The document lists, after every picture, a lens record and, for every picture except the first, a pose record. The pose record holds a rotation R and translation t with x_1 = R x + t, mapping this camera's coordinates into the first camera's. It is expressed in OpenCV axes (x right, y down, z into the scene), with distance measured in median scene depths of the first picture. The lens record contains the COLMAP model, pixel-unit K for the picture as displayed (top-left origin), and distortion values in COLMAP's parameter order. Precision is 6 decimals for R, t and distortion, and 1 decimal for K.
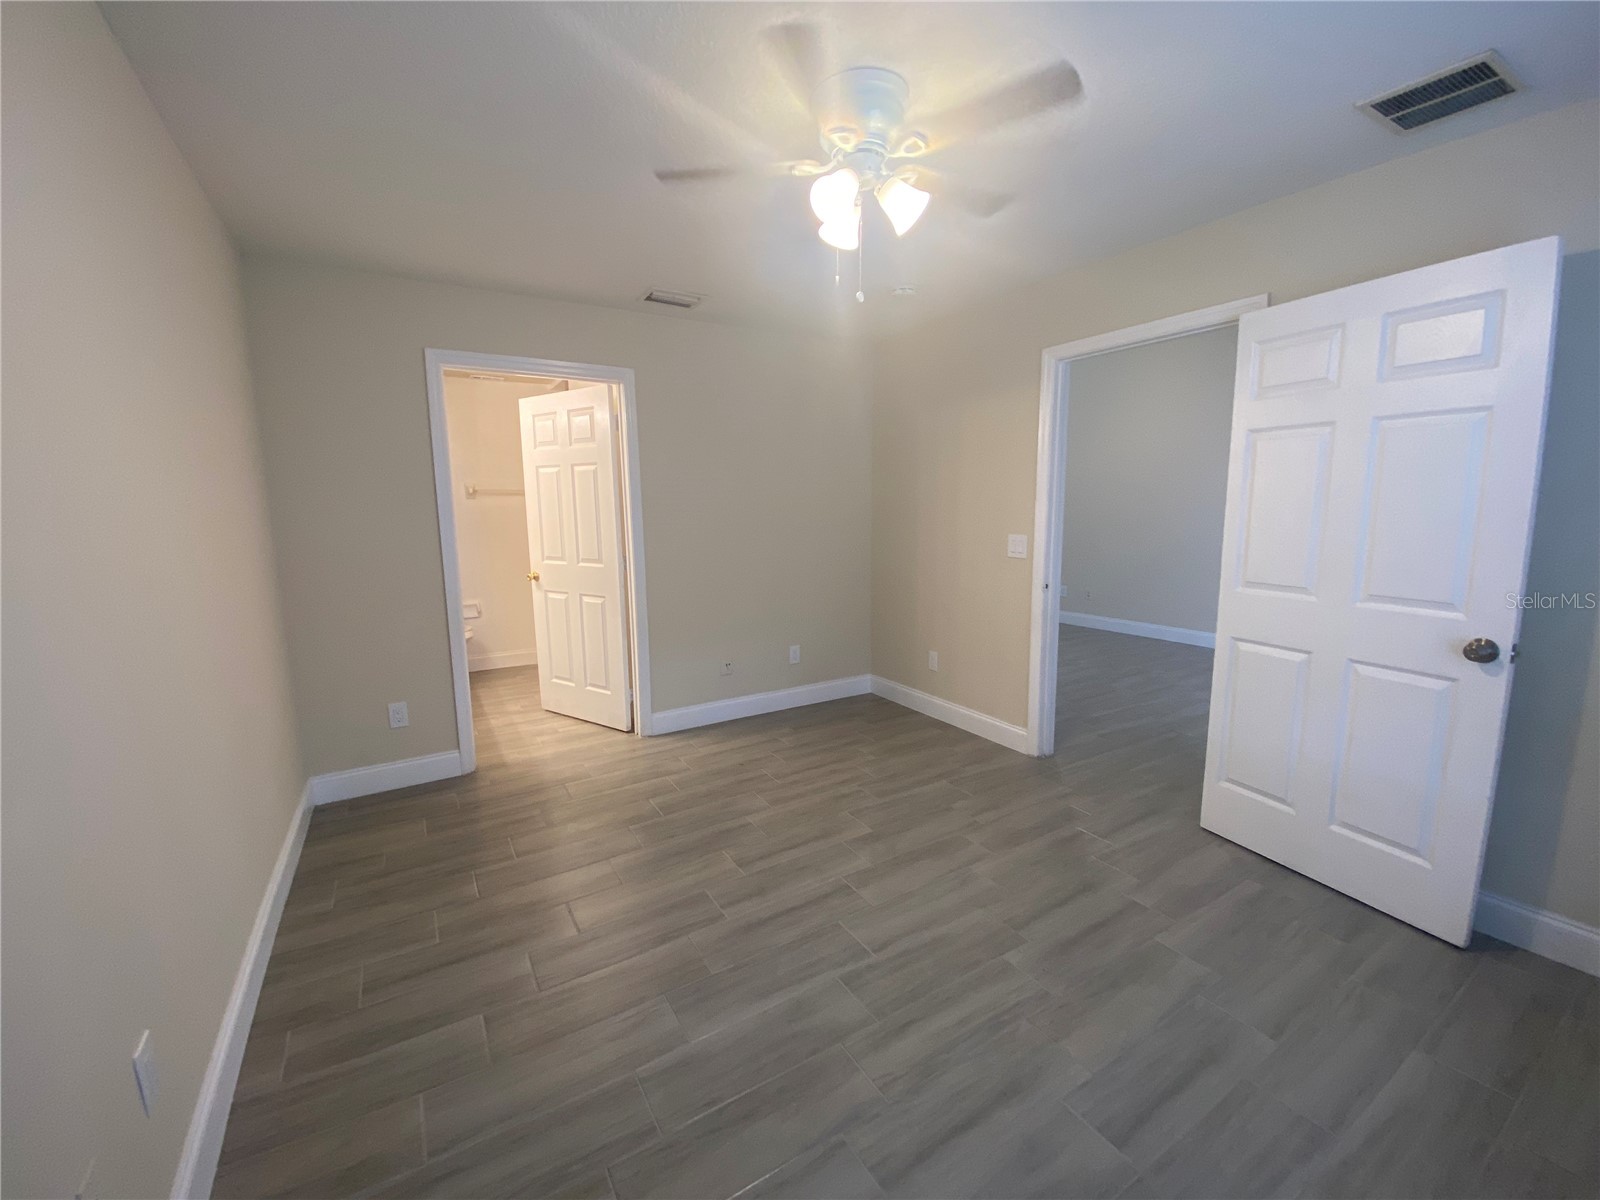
lens RADIAL K [[649.4, 0, 805.2], [0, 649.4, 598.3], [0, 0, 1]] dist [-0.000147, -0.000190]
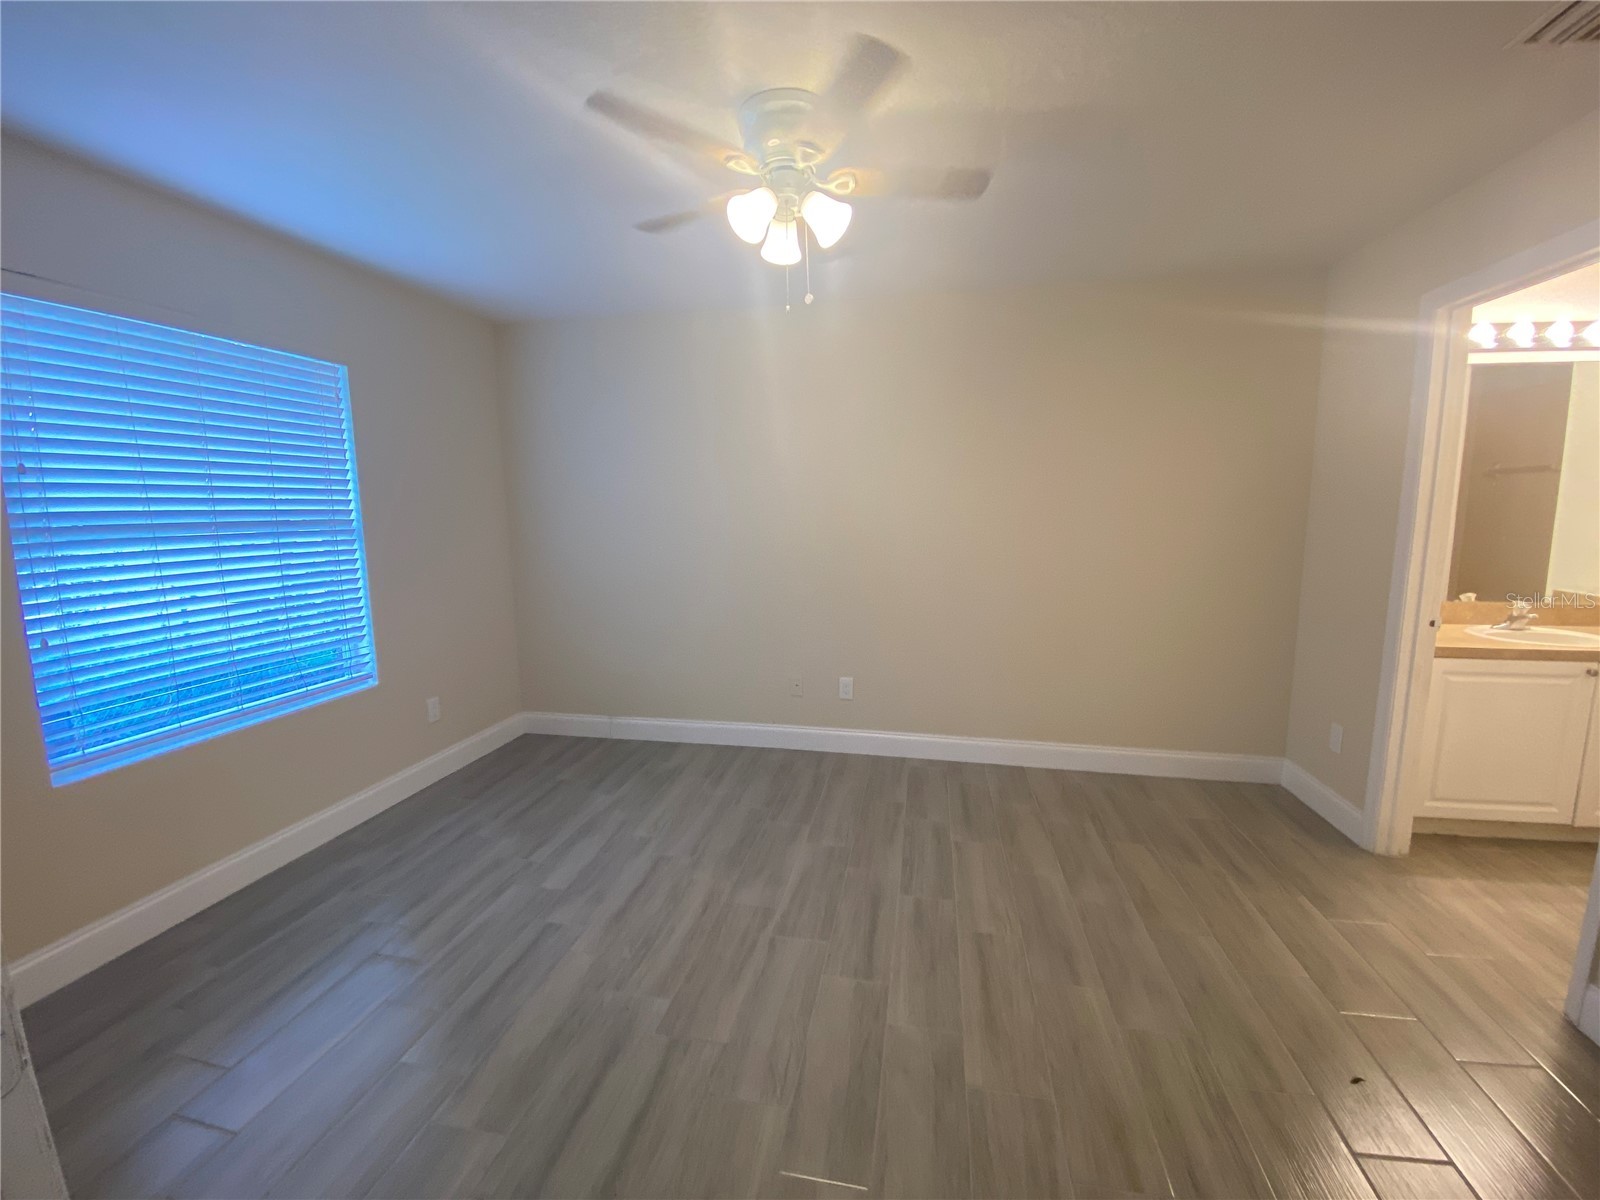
lens RADIAL K [[649.4, 0, 805.2], [0, 649.4, 598.3], [0, 0, 1]] dist [-0.000147, -0.000190]
pose [[-0.676326, 0.126631, -0.725636, 0.791389], [-0.089023, 0.963840, 0.251173, -0.268393], [0.731203, 0.234473, -0.640597, 1.629159]]
